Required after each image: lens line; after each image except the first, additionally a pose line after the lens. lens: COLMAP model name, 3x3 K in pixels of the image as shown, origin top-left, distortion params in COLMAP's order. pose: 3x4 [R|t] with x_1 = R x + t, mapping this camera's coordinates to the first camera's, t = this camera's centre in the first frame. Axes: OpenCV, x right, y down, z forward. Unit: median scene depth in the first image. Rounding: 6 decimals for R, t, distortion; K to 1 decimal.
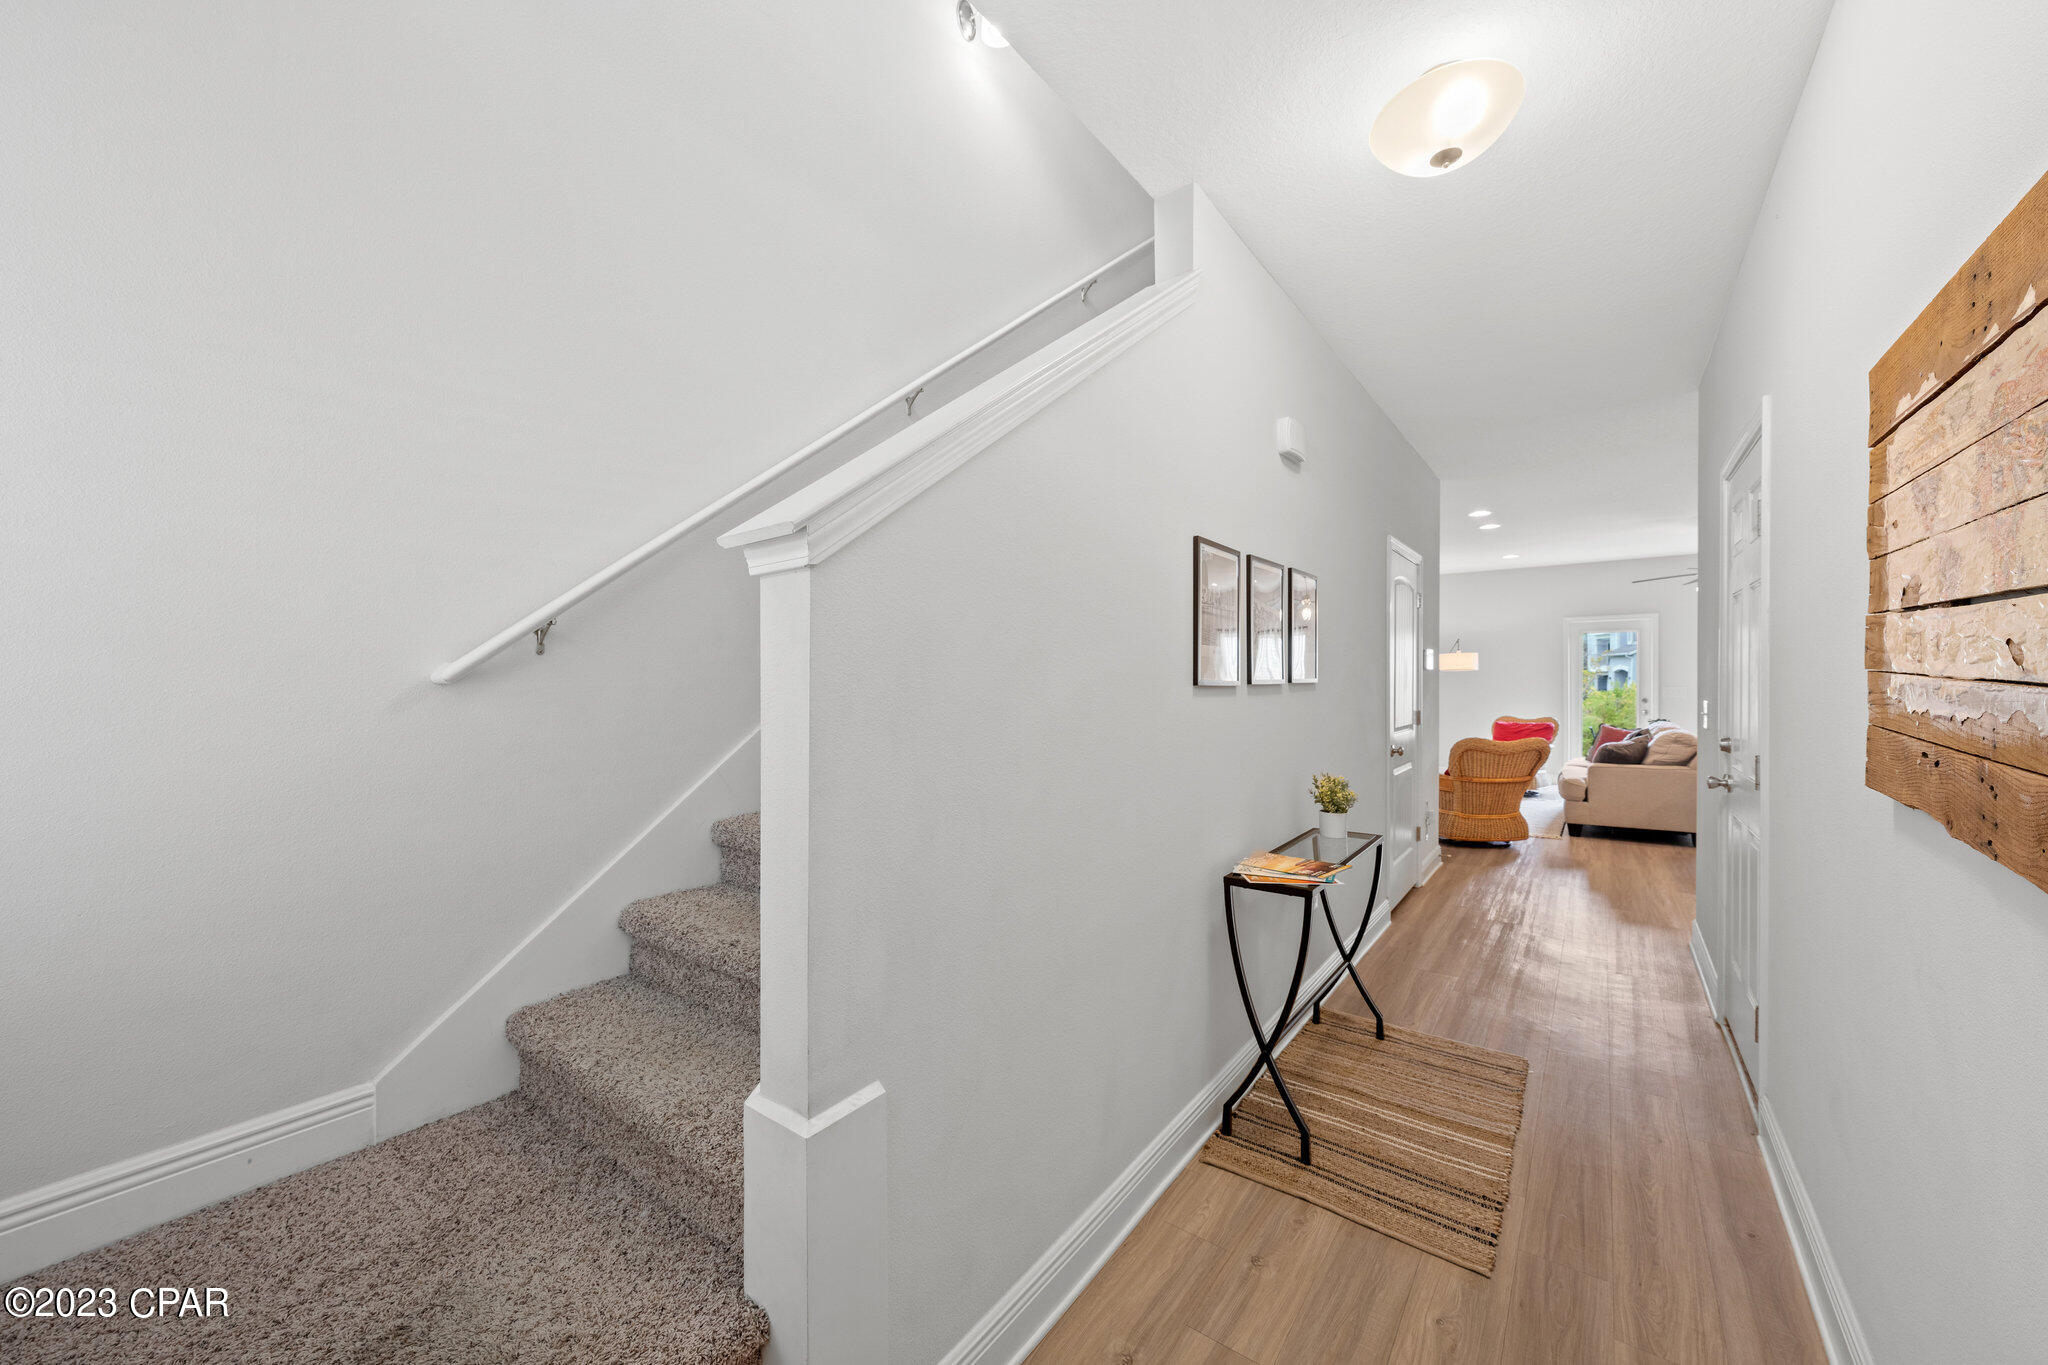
lens RADIAL K [[802.7, 0, 1026.8], [0, 802.7, 693.4], [0, 0, 1]] dist [-0.001095, -0.000063]
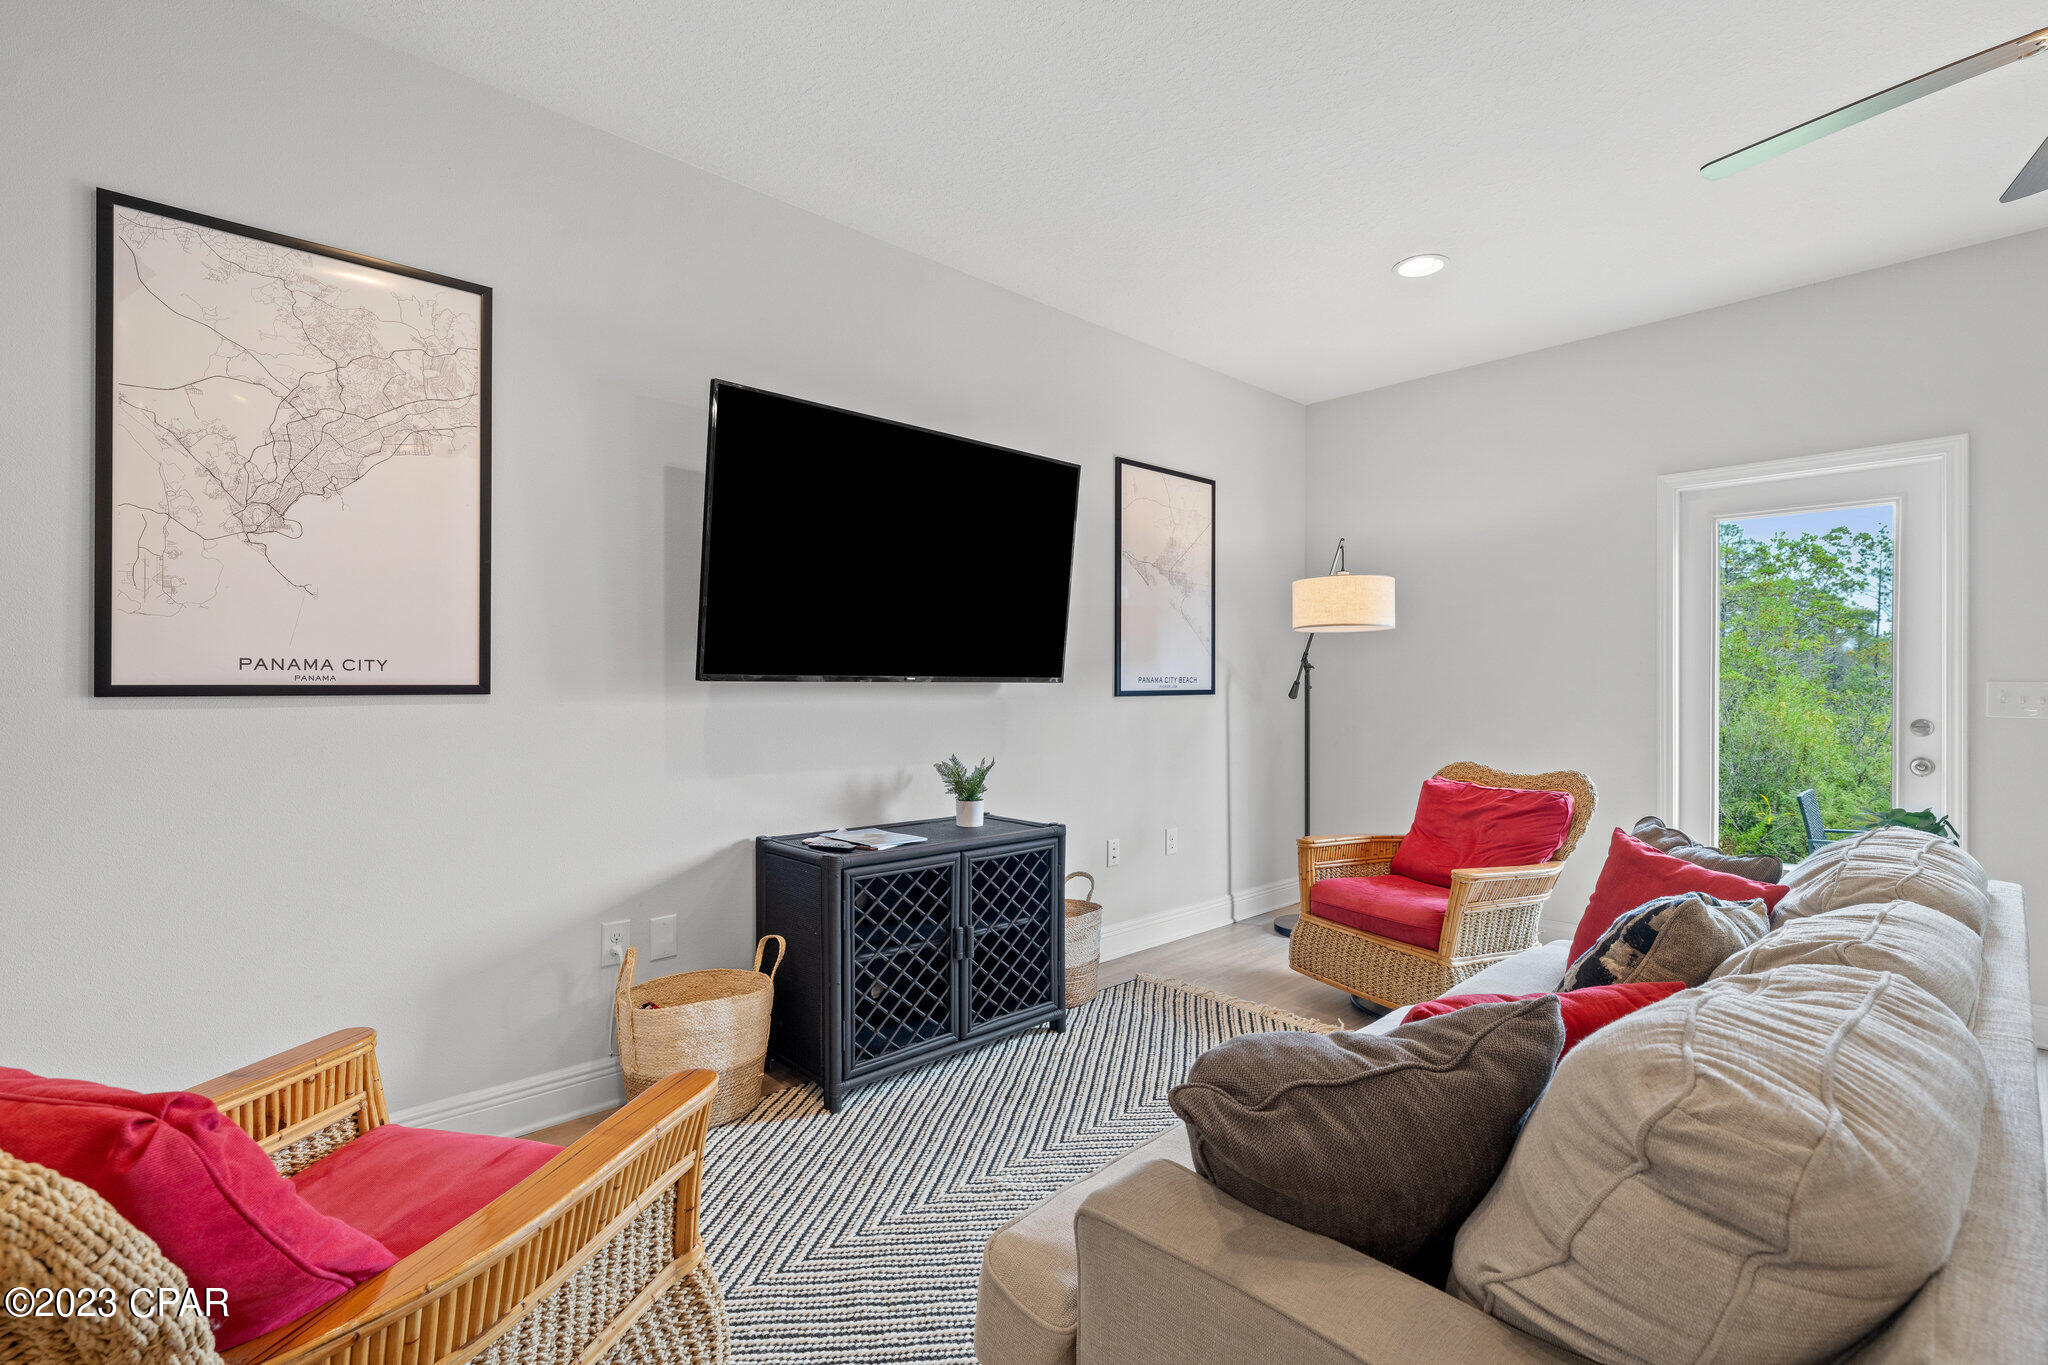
lens RADIAL K [[925.3, 0, 1024.1], [0, 925.3, 679.8], [0, 0, 1]] dist [-0.003785, 0.000659]
pose [[0.978160, 0.010543, -0.207585, 0.725499], [-0.013797, 0.999803, -0.014236, 0.000893], [0.207394, 0.016789, 0.978113, 0.833673]]
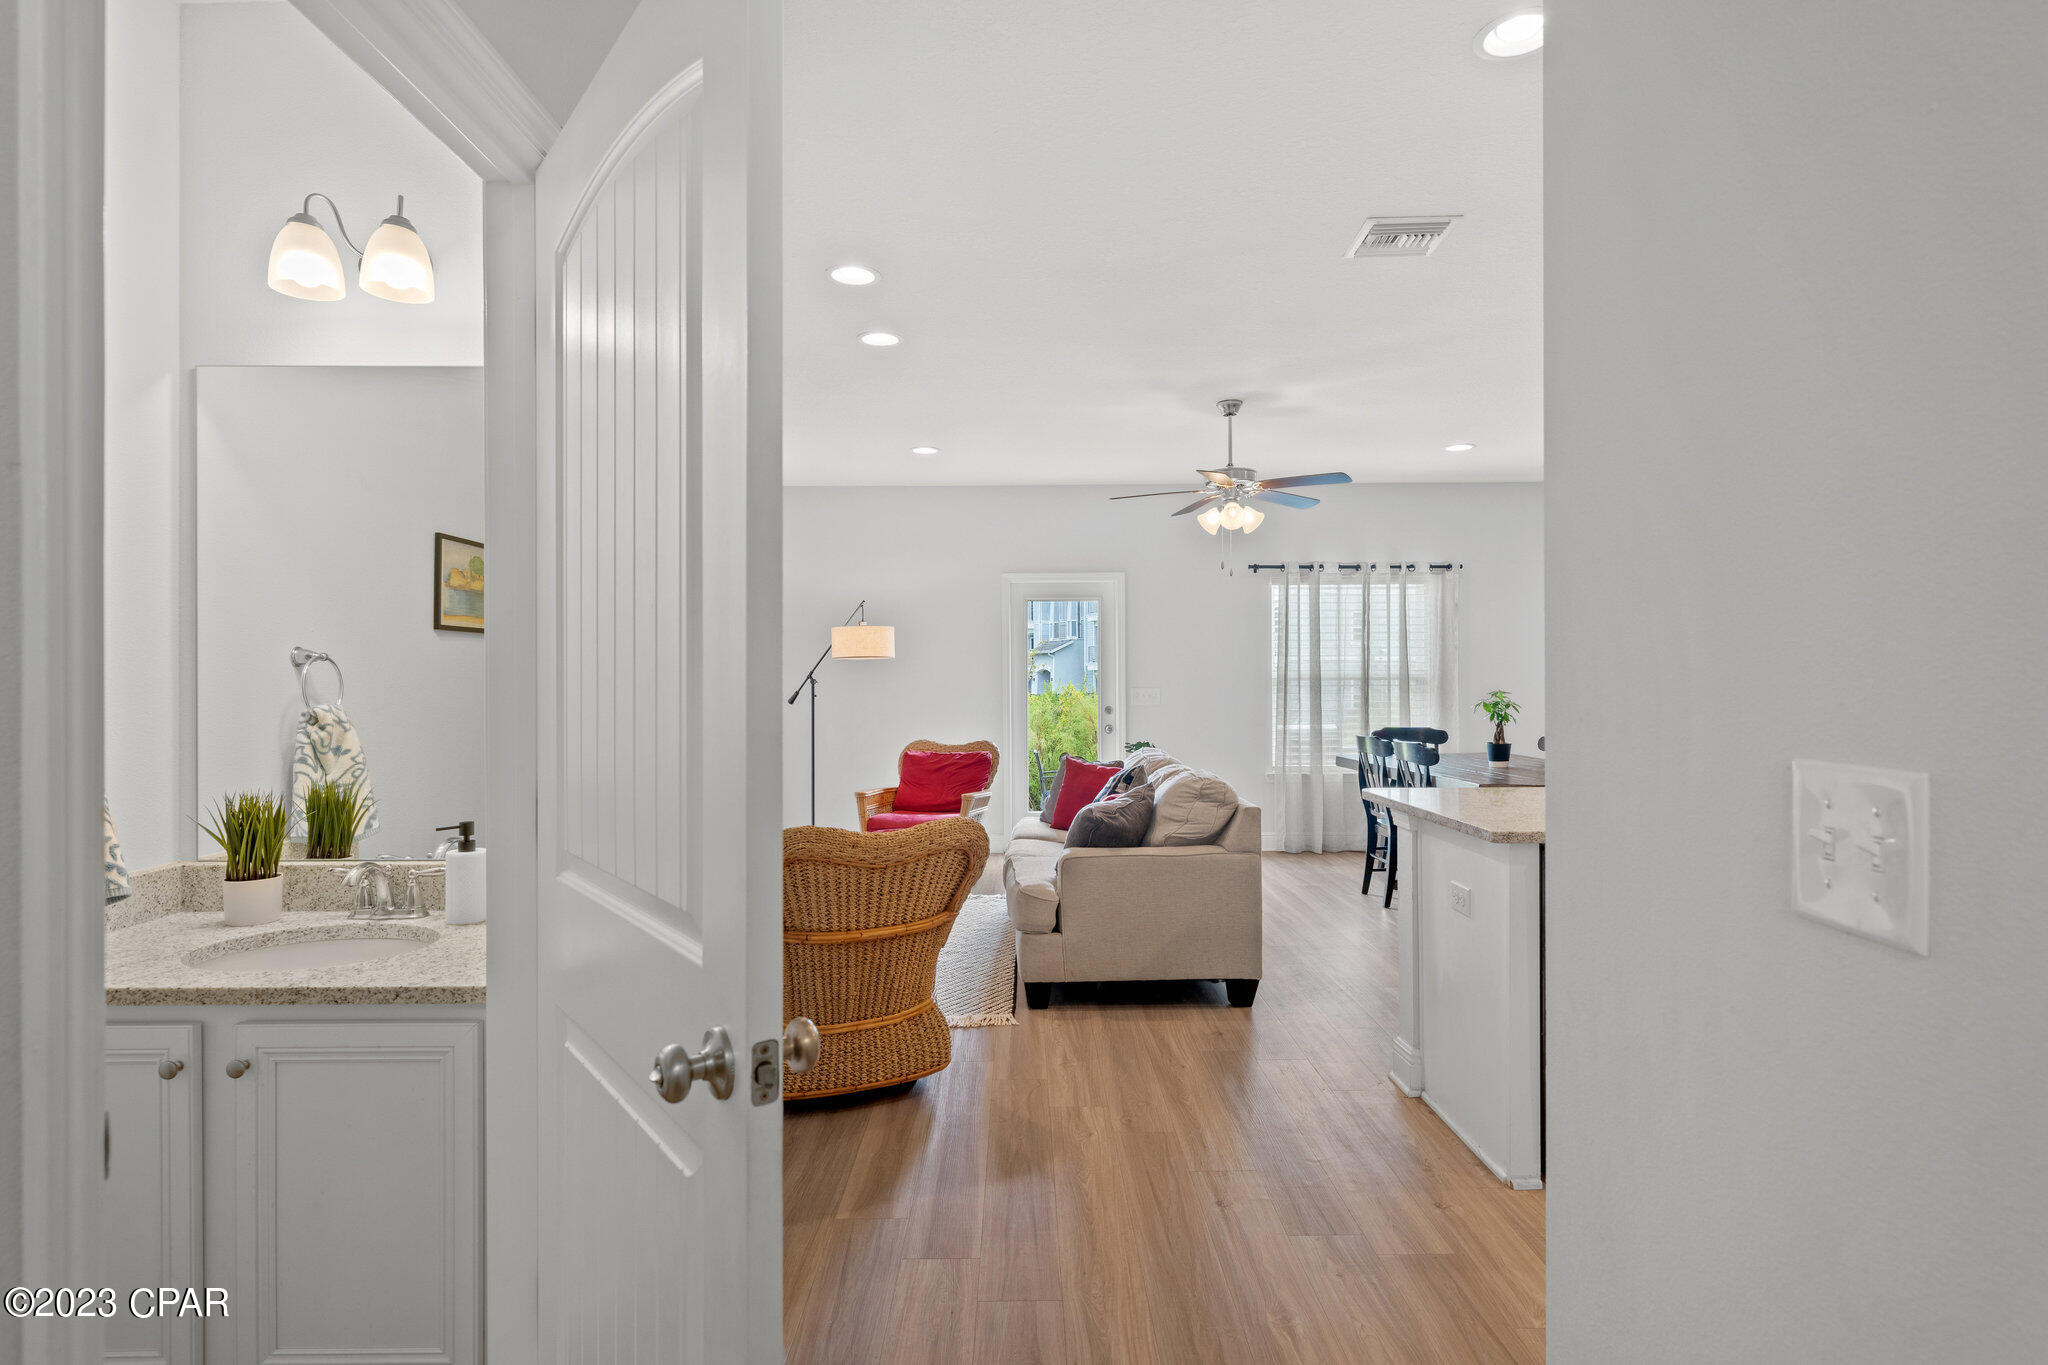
lens RADIAL K [[1063.5, 0, 1008.5], [0, 1063.5, 682.8], [0, 0, 1]] dist [-0.004674, 0.000346]
pose [[0.820586, 0.000097, 0.571522, 0.318657], [0.009042, 0.999873, -0.013153, -0.003413], [-0.571451, 0.015961, 0.820481, 0.503295]]
